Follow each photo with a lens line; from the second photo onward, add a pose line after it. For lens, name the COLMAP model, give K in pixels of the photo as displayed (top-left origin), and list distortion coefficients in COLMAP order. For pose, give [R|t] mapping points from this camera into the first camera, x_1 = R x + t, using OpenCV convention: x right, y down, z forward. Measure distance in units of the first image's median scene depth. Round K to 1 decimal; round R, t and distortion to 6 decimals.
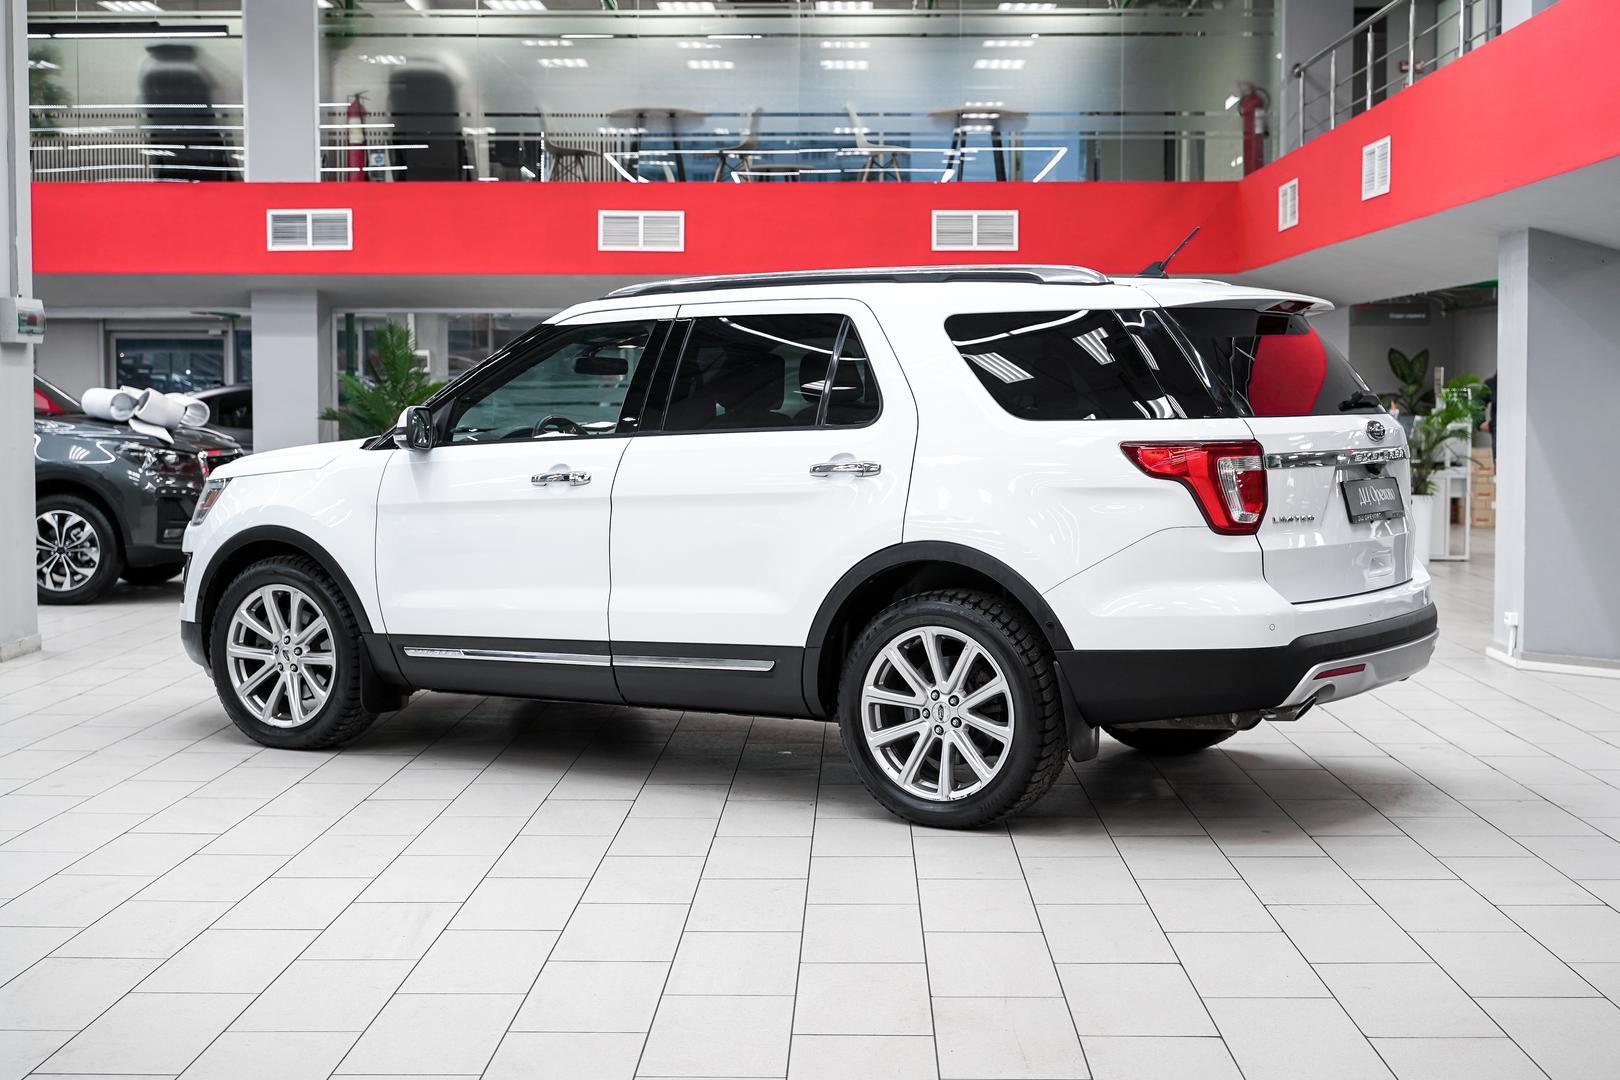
lens RADIAL K [[2203.9, 0, 819.5], [0, 2203.9, 532.0], [0, 0, 1]] dist [0.011037, 0.000000]
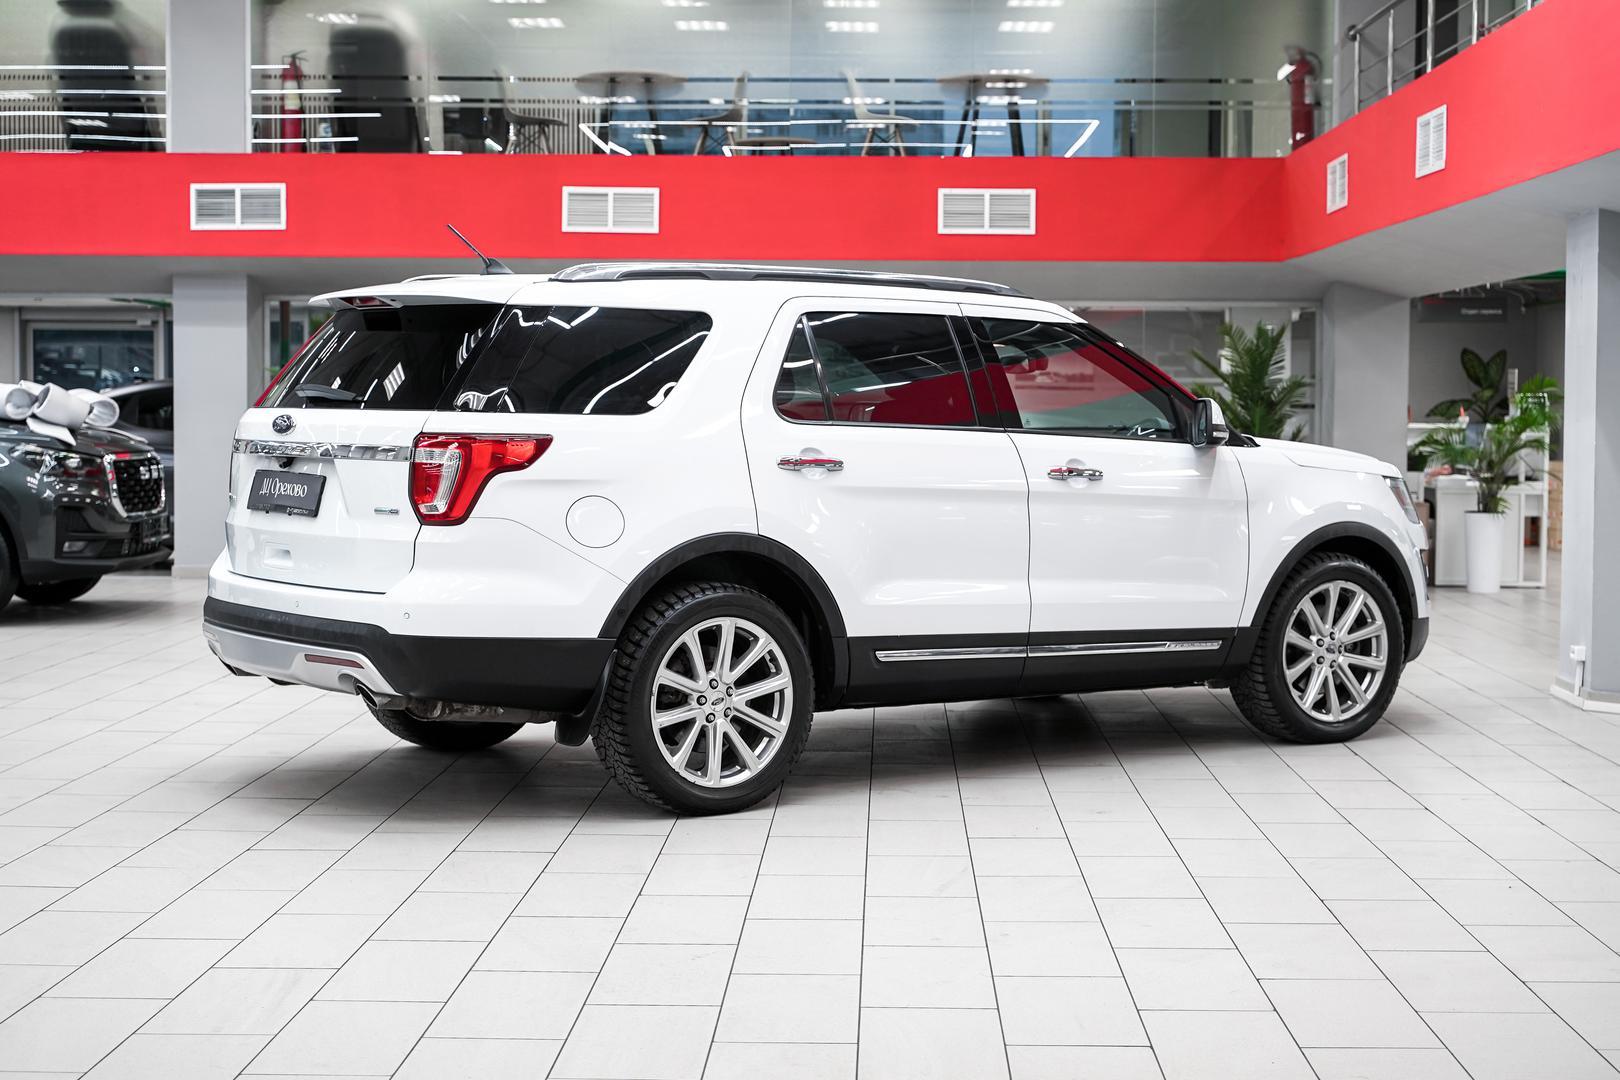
lens RADIAL K [[2463.1, 0, 819.6], [0, 2463.1, 536.6], [0, 0, 1]] dist [0.012028, 0.000000]
pose [[0.999937, 0.006507, -0.009131, 0.012790], [-0.006567, 0.999957, -0.006517, 0.000832], [0.009088, 0.006577, 0.999937, 0.009255]]
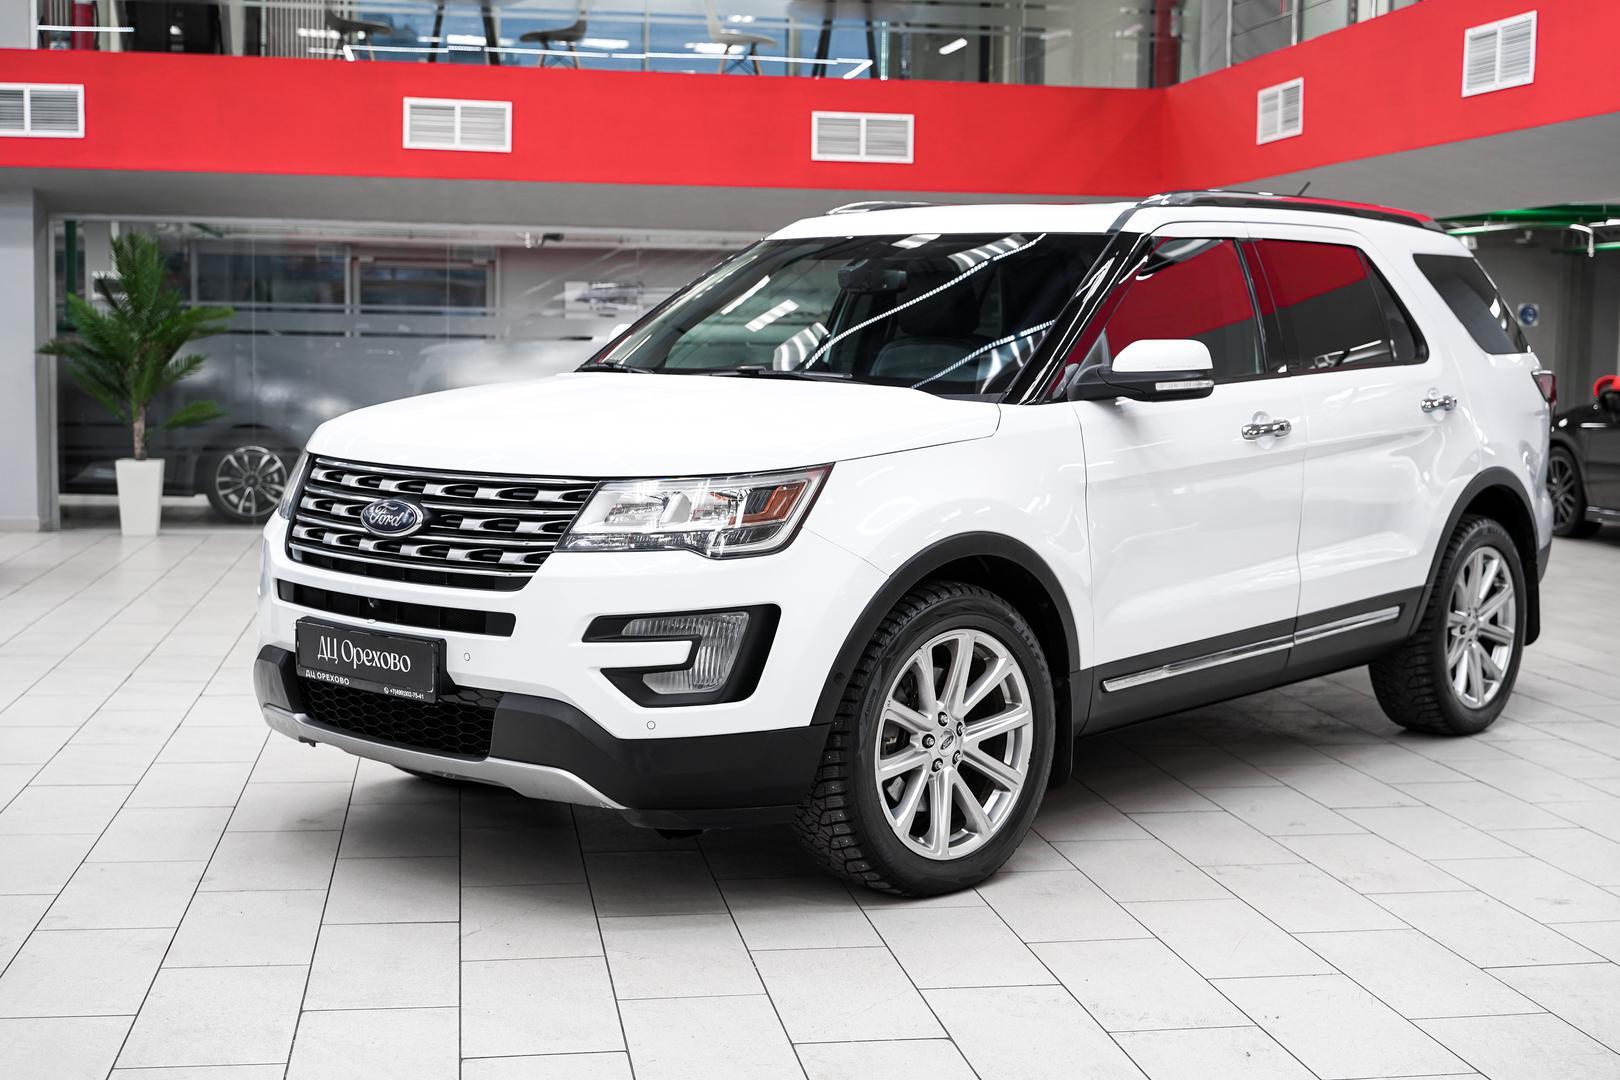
lens RADIAL K [[2127.8, 0, 762.7], [0, 2127.8, 541.1], [0, 0, 1]] dist [0.011653, 0.000000]
pose [[0.987144, 0.000944, 0.159828, -0.091641], [-0.006077, 0.999481, 0.031629, -0.009312], [-0.159716, -0.032194, 0.986638, 0.200603]]
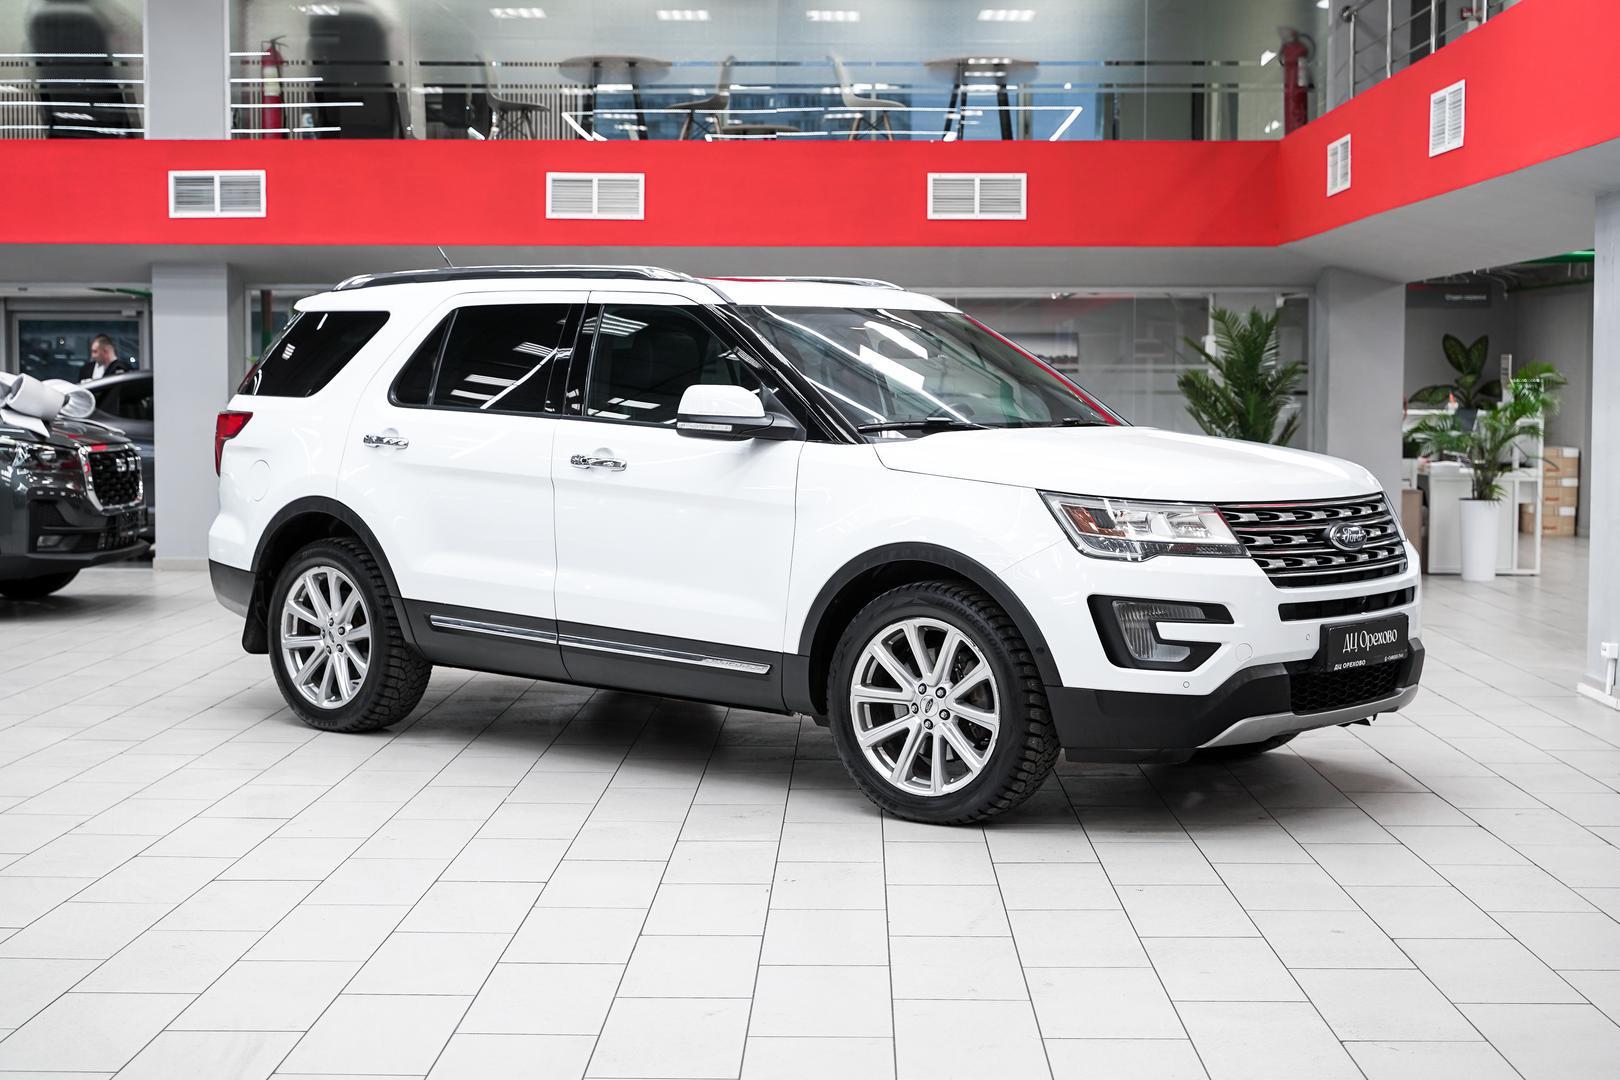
lens RADIAL K [[2361.5, 0, 794.2], [0, 2361.5, 544.1], [0, 0, 1]] dist [0.014031, 0.000000]
pose [[0.999965, 0.003211, -0.007725, 0.005630], [-0.003177, 0.999986, 0.004310, -0.002636], [0.007739, -0.004285, 0.999961, 0.060125]]
